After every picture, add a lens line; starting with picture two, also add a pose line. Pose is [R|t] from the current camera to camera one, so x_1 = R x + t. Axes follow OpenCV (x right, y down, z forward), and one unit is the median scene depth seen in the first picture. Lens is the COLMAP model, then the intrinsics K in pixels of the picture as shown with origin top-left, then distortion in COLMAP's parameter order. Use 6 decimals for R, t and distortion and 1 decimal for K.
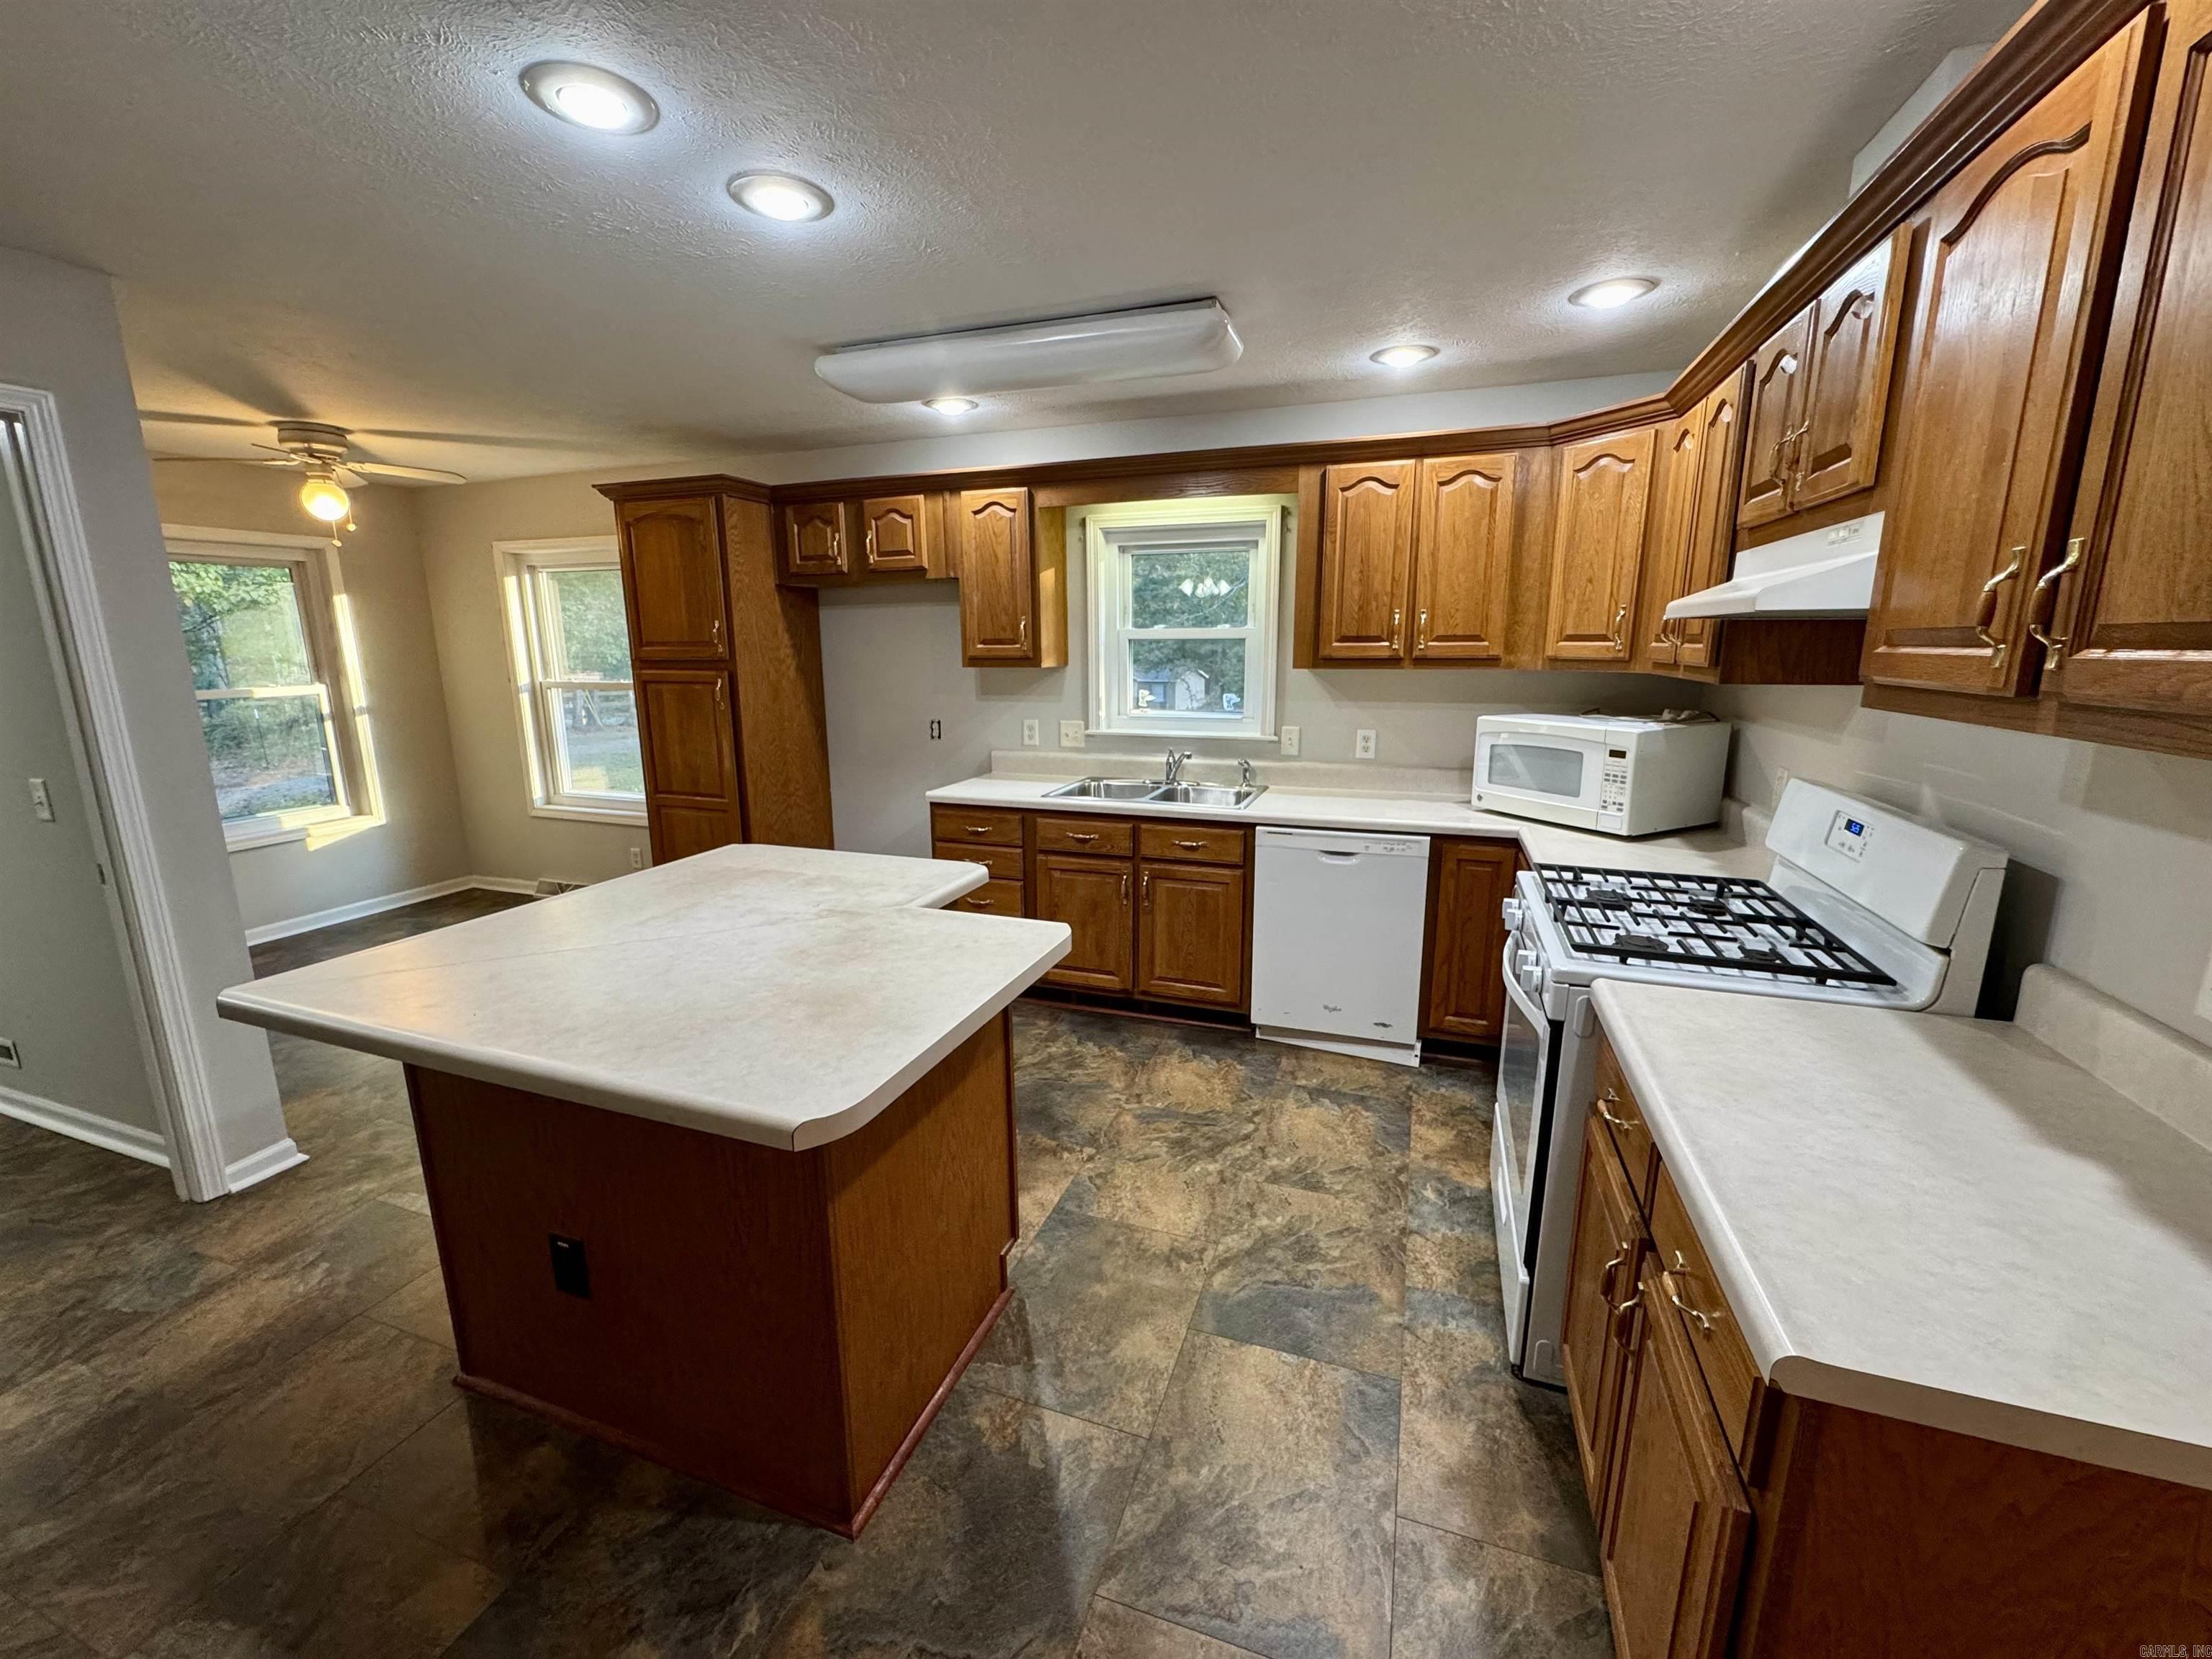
lens RADIAL K [[888.0, 0, 1106.0], [0, 888.0, 828.5], [0, 0, 1]] dist [-0.005704, 0.000535]
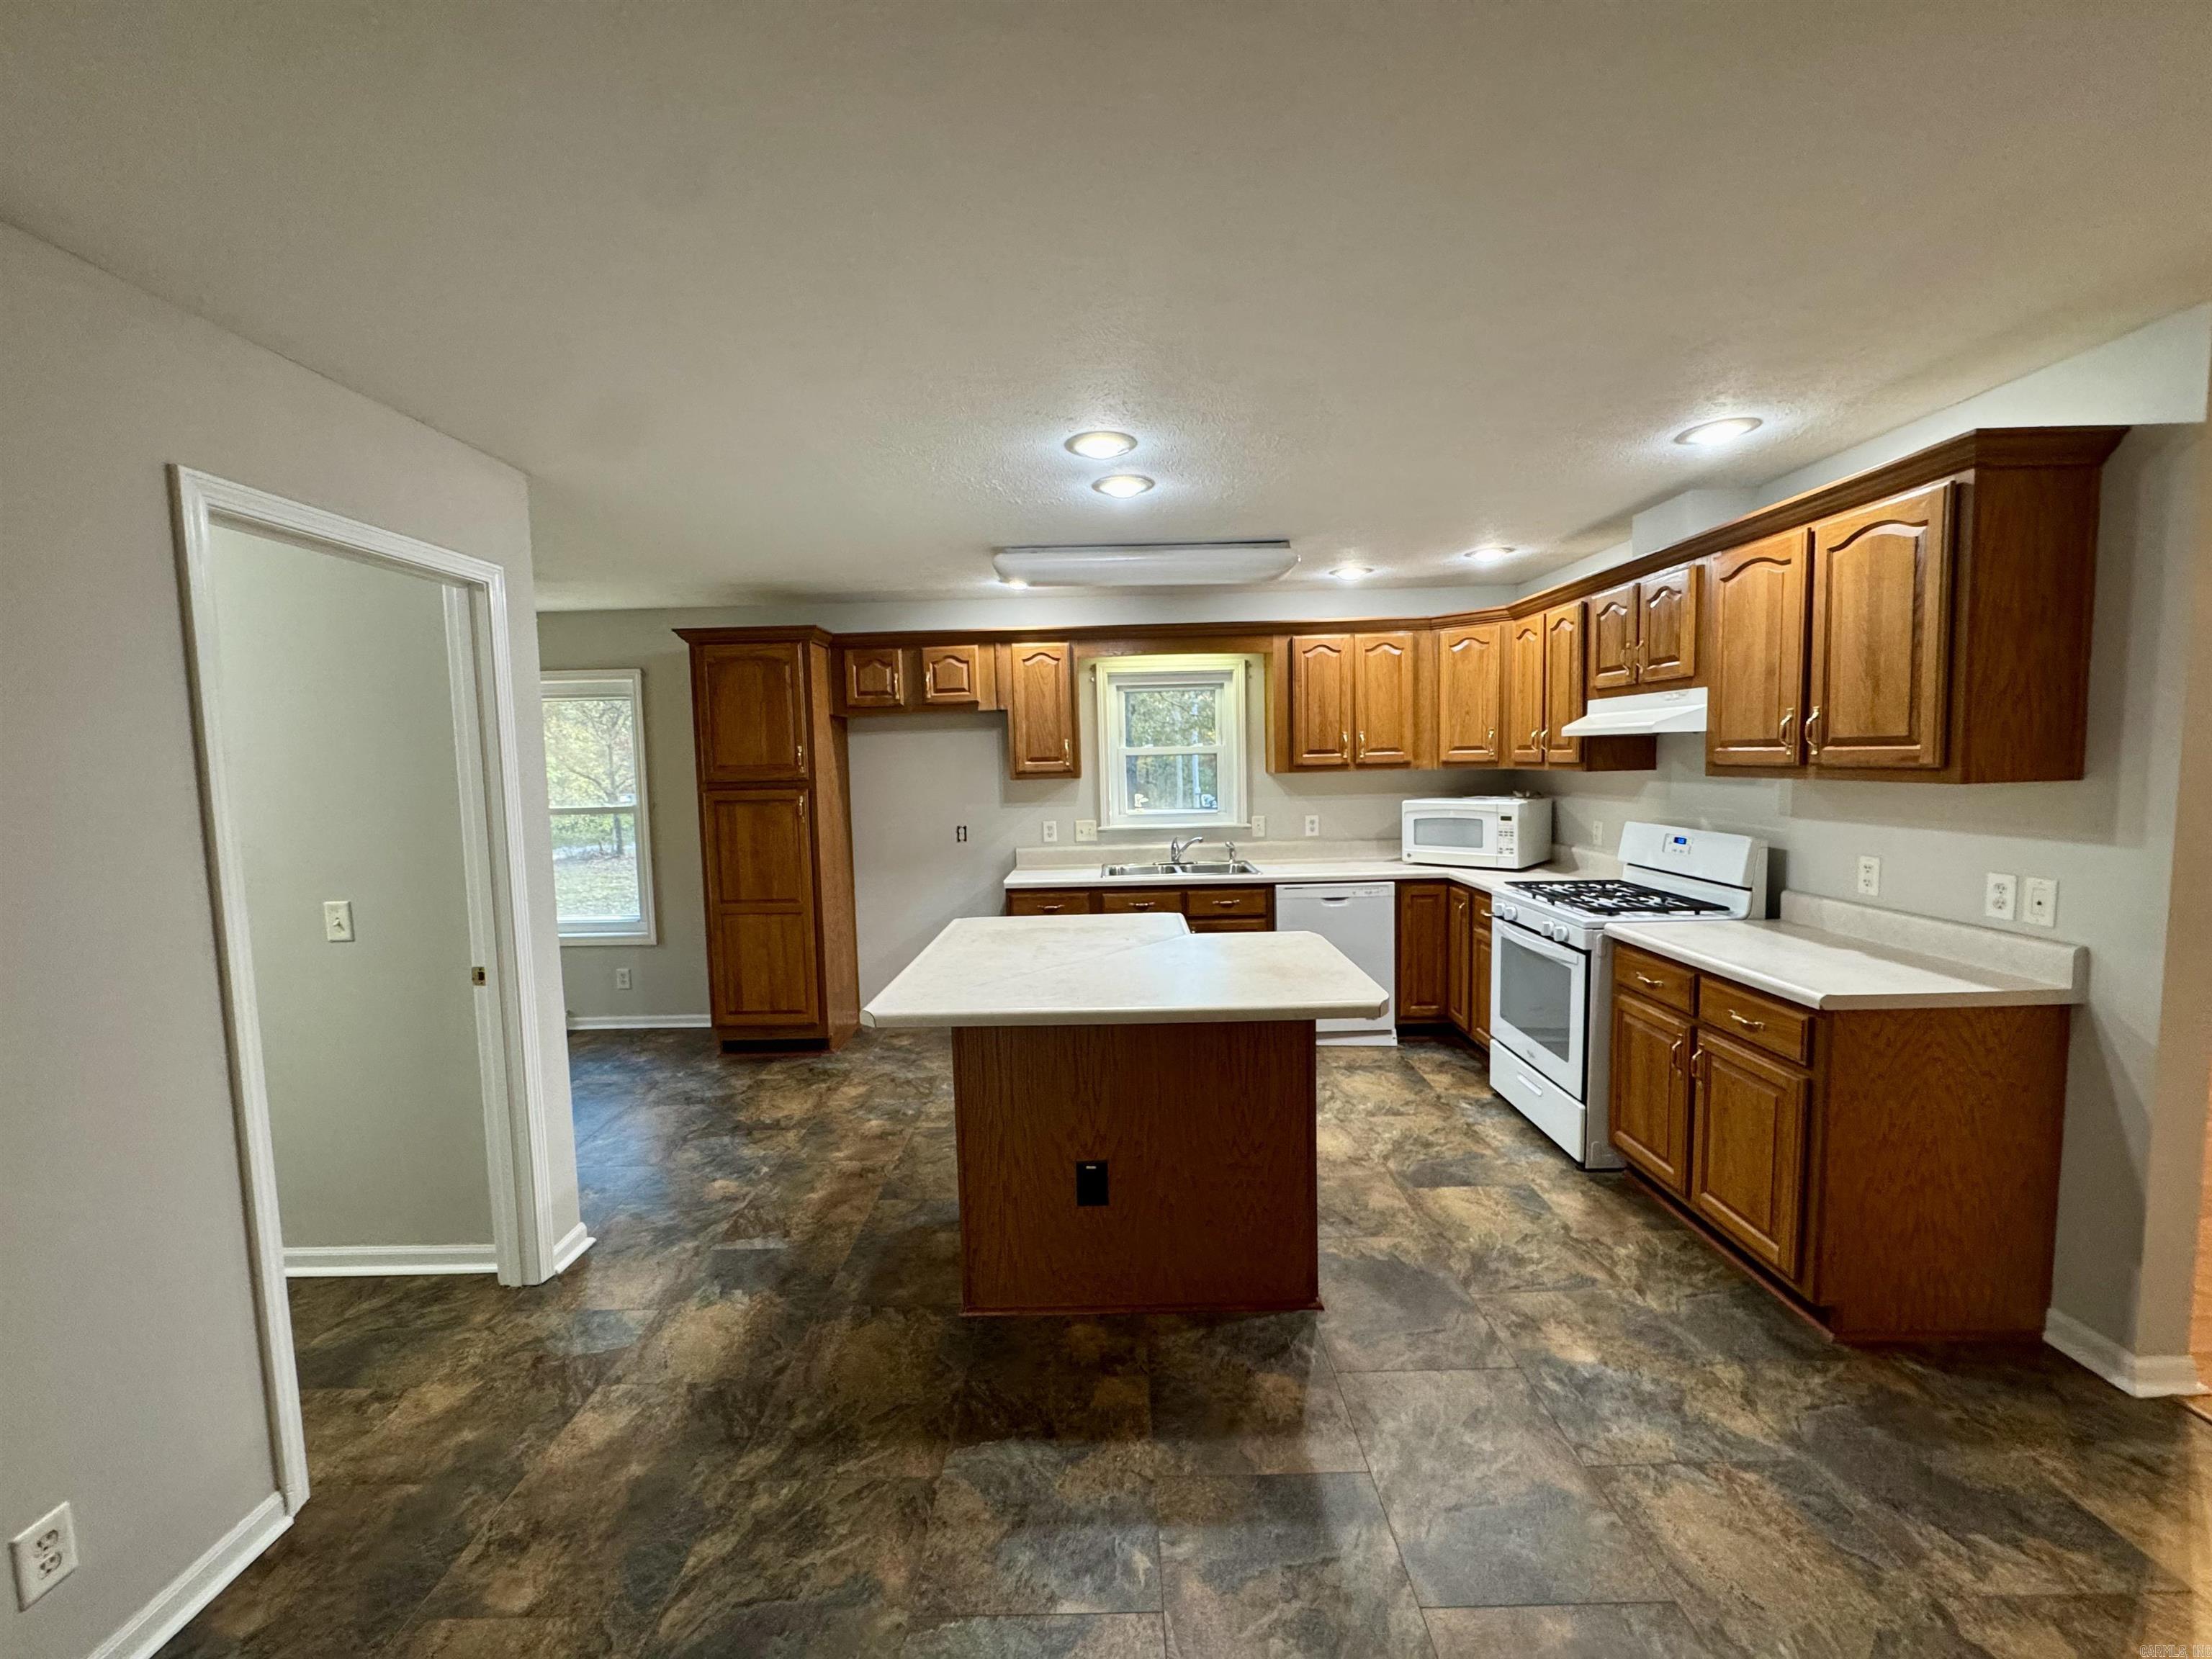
lens RADIAL K [[888.0, 0, 1103.9], [0, 888.0, 830.2], [0, 0, 1]] dist [-0.005704, 0.000535]
pose [[0.942798, -0.045955, 0.330181, -0.479271], [0.088230, 0.989531, -0.114206, 0.042132], [-0.321477, 0.136805, 0.936983, -0.202056]]
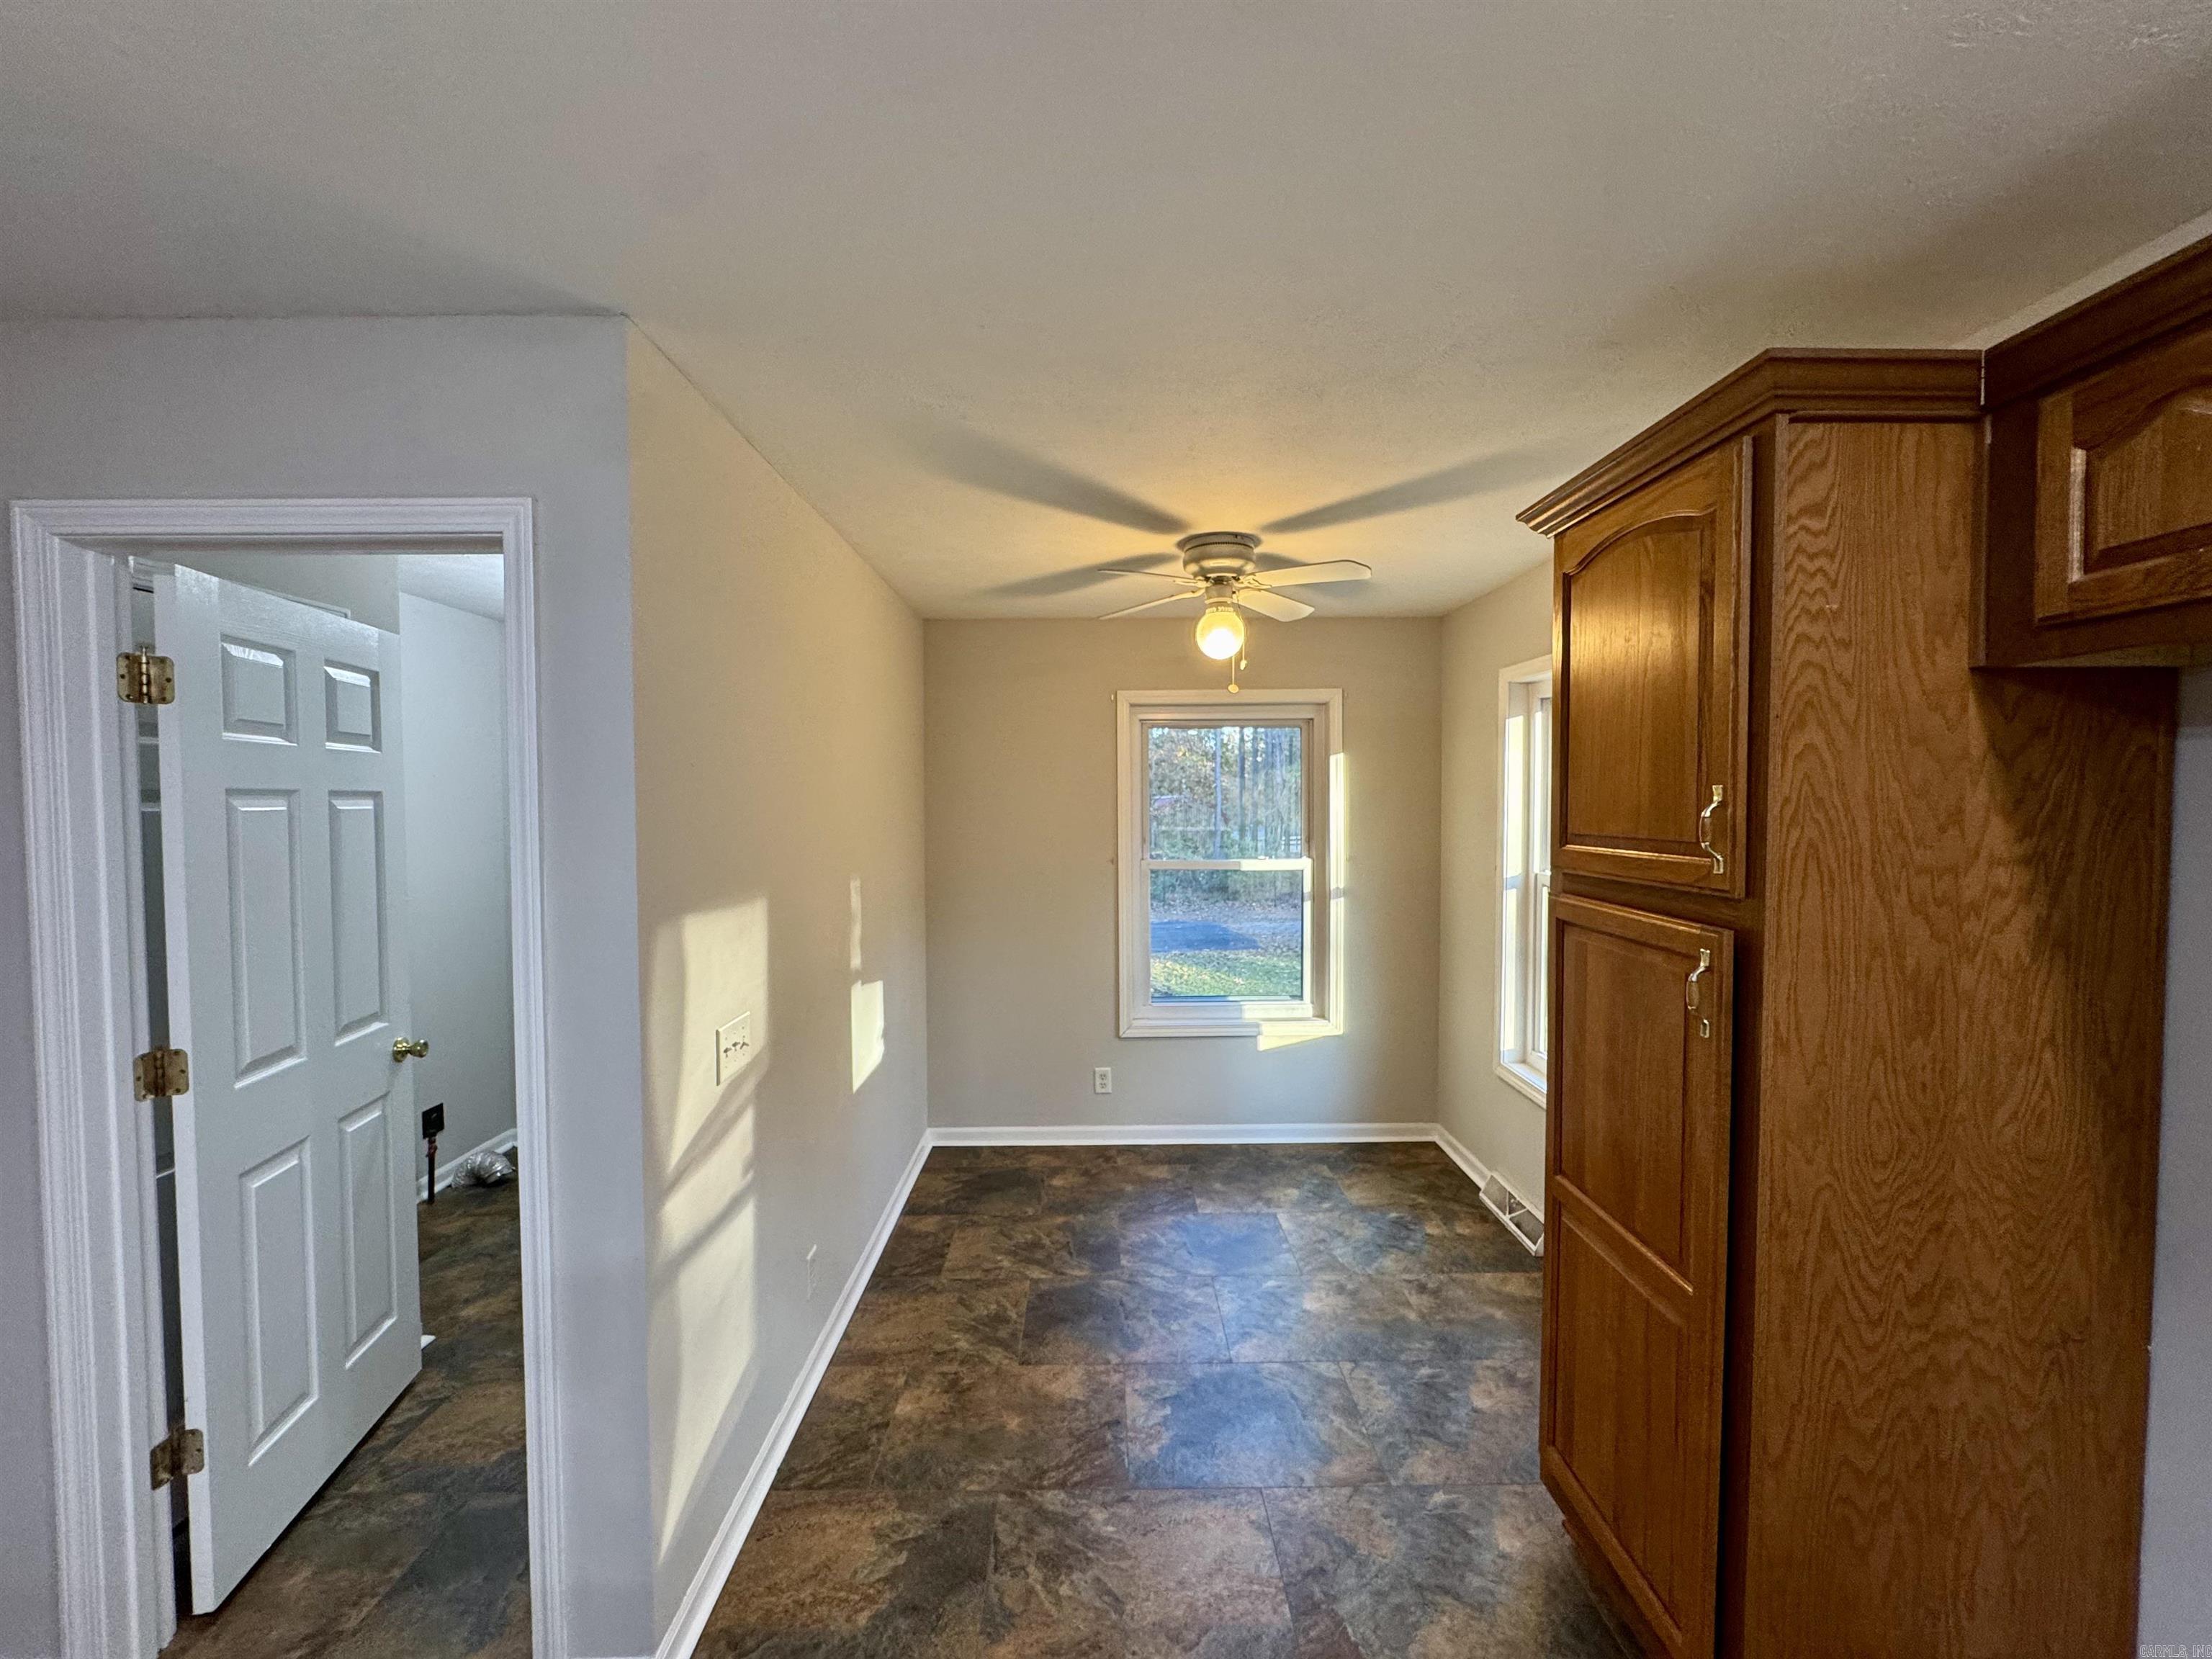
lens RADIAL K [[888.0, 0, 1104.1], [0, 888.0, 825.9], [0, 0, 1]] dist [-0.005704, 0.000535]
pose [[0.332035, 0.034405, -0.942639, -0.202165], [-0.190313, 0.981227, -0.031223, -0.172232], [0.923869, 0.189764, 0.332350, 0.705344]]
